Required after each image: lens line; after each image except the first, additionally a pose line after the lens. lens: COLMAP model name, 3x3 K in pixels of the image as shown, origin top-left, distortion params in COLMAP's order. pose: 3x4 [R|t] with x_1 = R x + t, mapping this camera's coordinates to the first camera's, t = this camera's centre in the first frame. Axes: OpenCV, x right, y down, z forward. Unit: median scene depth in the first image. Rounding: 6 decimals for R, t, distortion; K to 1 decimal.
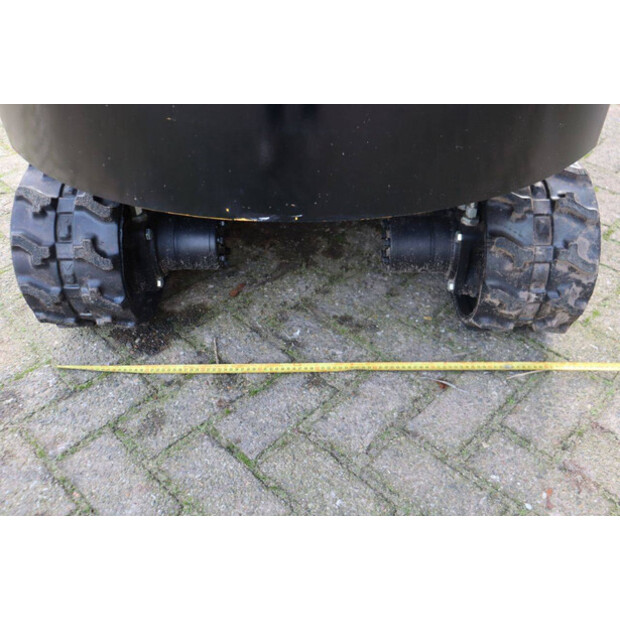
lens RADIAL K [[606.8, 0, 310.0], [0, 606.8, 310.0], [0, 0, 1]] dist [-0.165979, 0.261887]
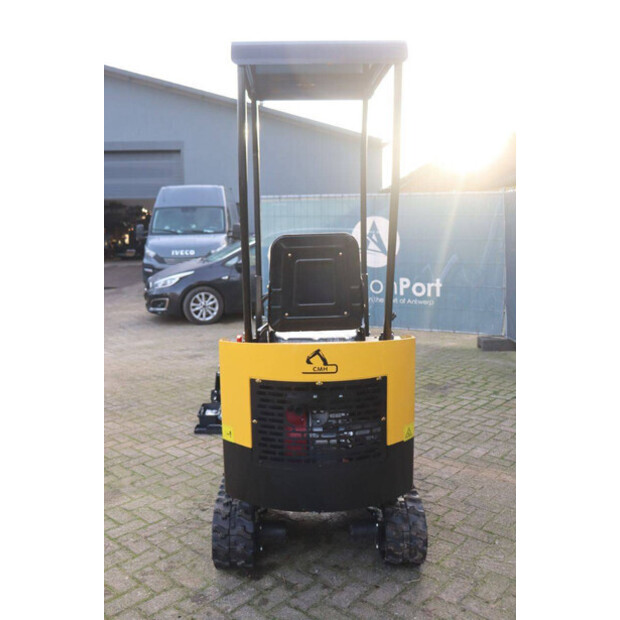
lens RADIAL K [[606.8, 0, 310.0], [0, 606.8, 310.0], [0, 0, 1]] dist [-0.165979, 0.261887]
pose [[0.998633, -0.003978, 0.052127, -0.194029], [0.031755, 0.838246, -0.544366, 0.528878], [-0.041530, 0.545277, 0.837226, -1.802120]]
